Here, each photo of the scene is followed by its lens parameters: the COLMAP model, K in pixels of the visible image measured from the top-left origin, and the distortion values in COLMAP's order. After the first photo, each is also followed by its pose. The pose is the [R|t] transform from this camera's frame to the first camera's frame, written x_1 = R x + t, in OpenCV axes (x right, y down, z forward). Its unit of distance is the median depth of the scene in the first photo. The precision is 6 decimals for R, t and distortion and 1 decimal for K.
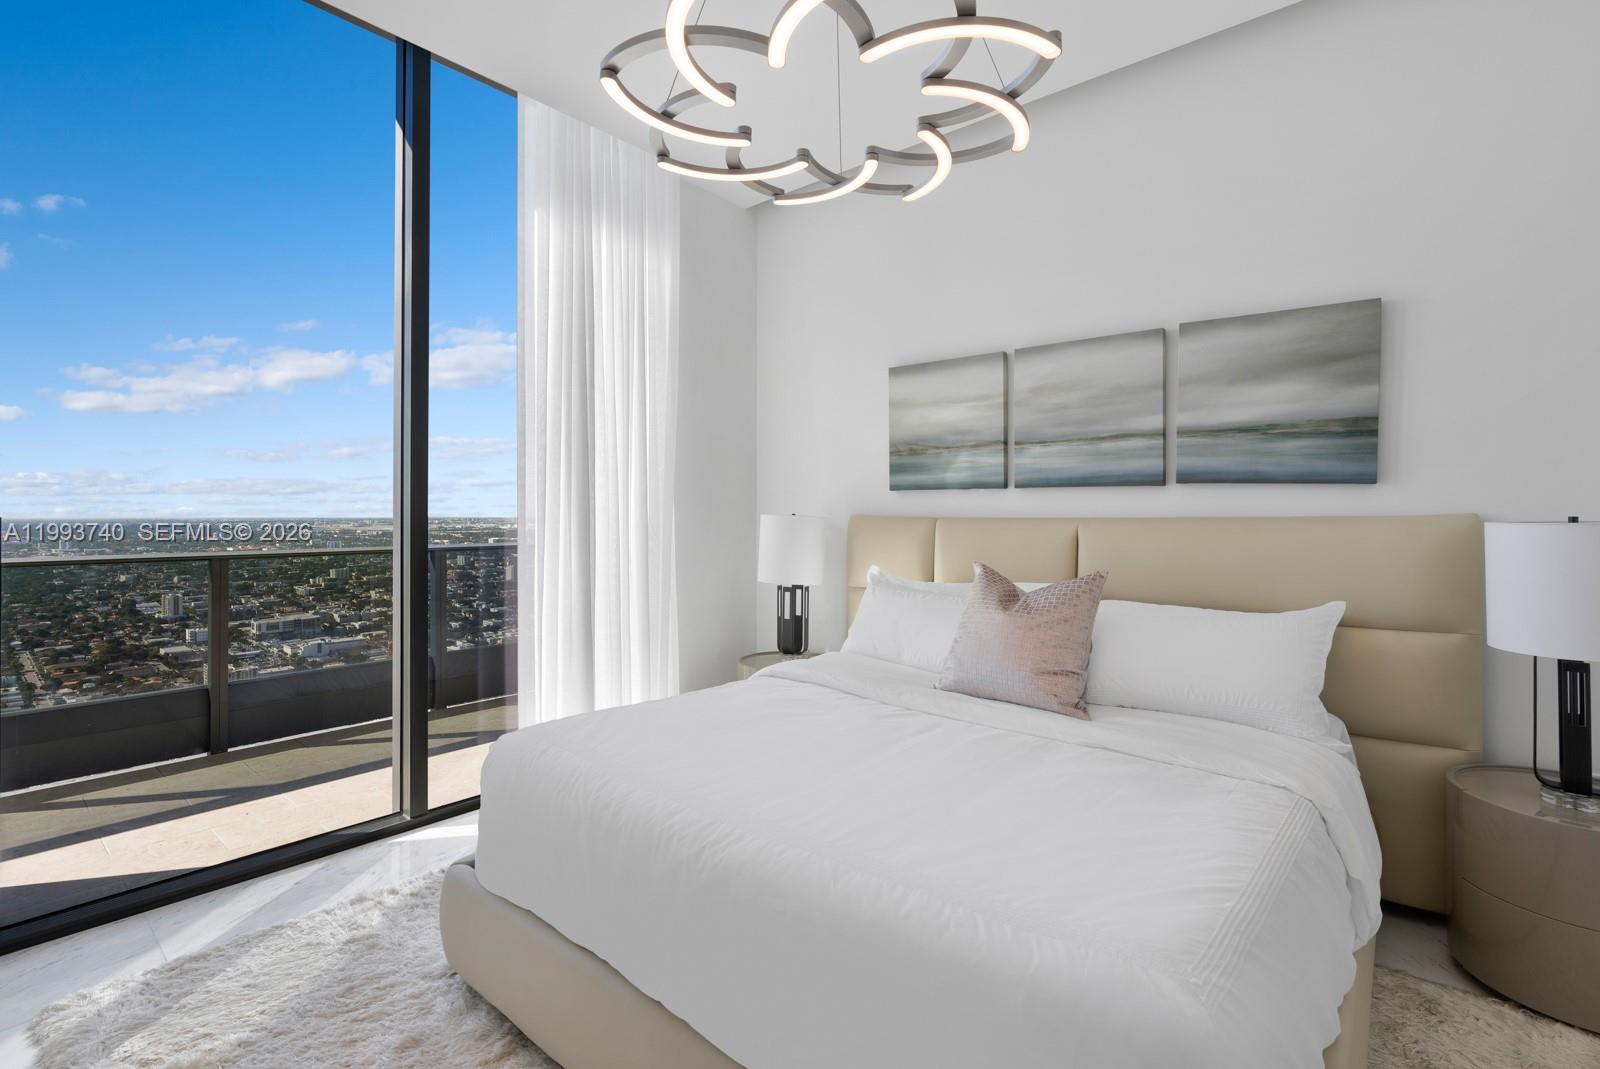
lens RADIAL K [[729.8, 0, 787.2], [0, 729.8, 505.3], [0, 0, 1]] dist [-0.019501, 0.005946]
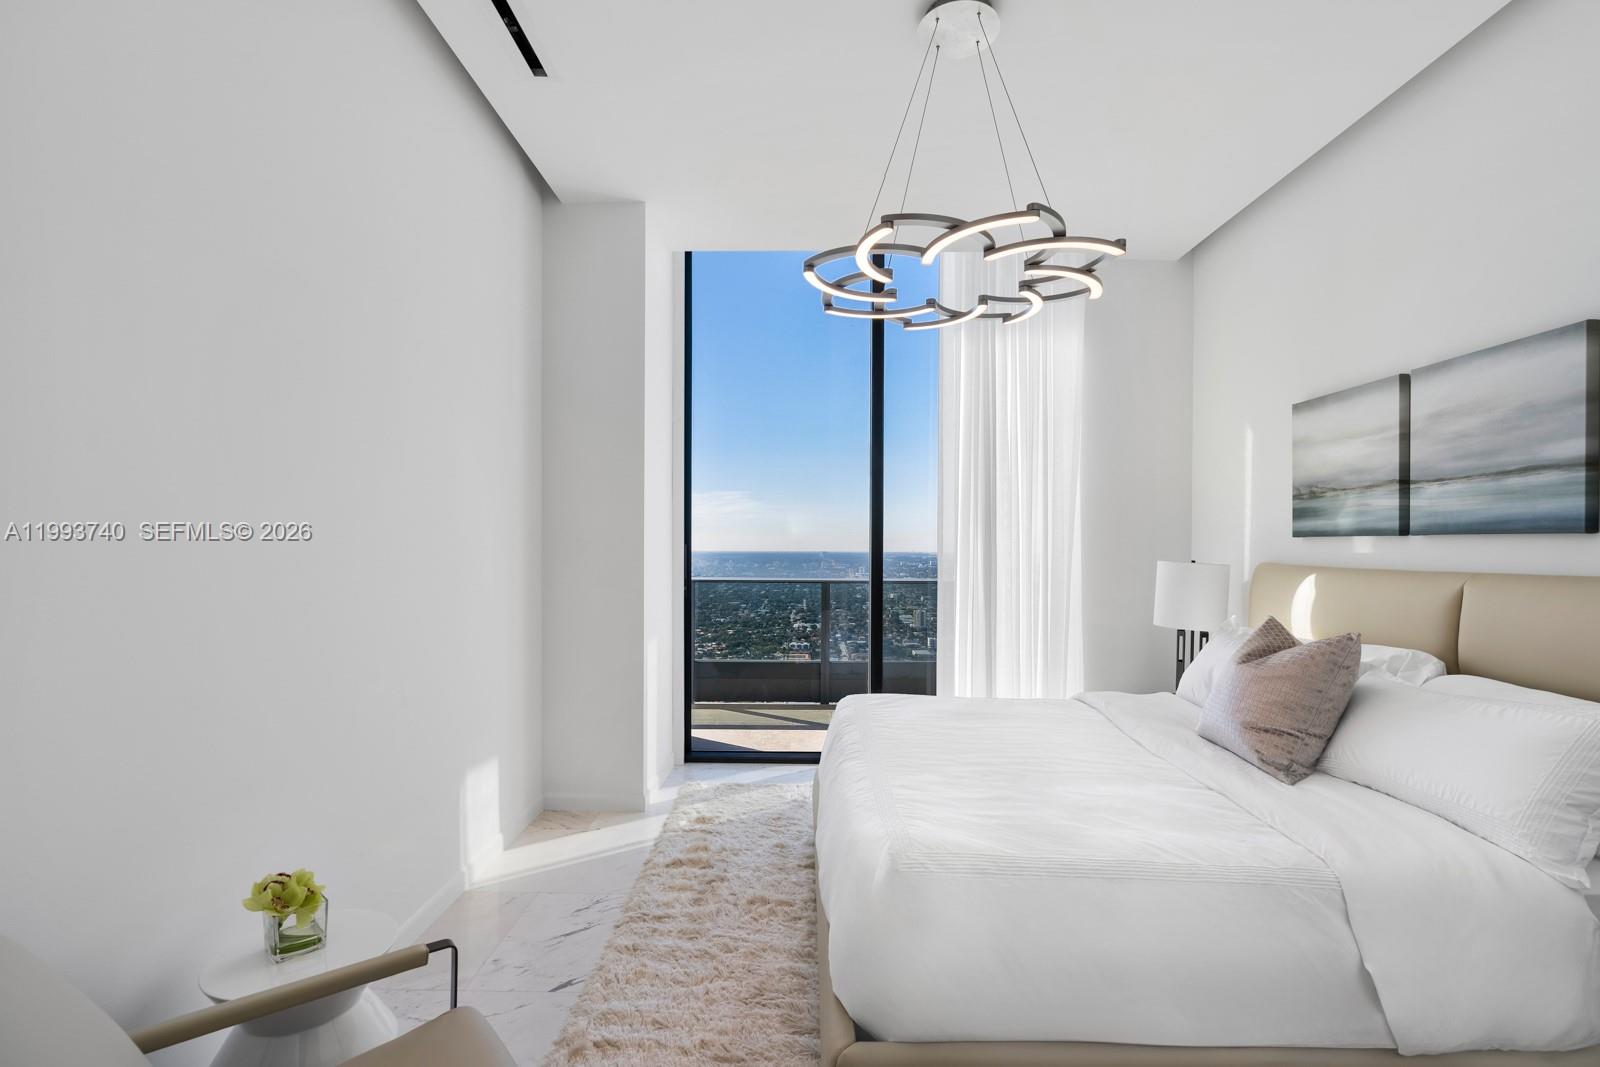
lens RADIAL K [[729.8, 0, 801.3], [0, 729.8, 545.8], [0, 0, 1]] dist [-0.019501, 0.005946]
pose [[0.634759, 0.001298, -0.772709, 0.498781], [0.004668, 0.999974, 0.005515, -0.018988], [0.772696, -0.007108, 0.634737, -0.073598]]
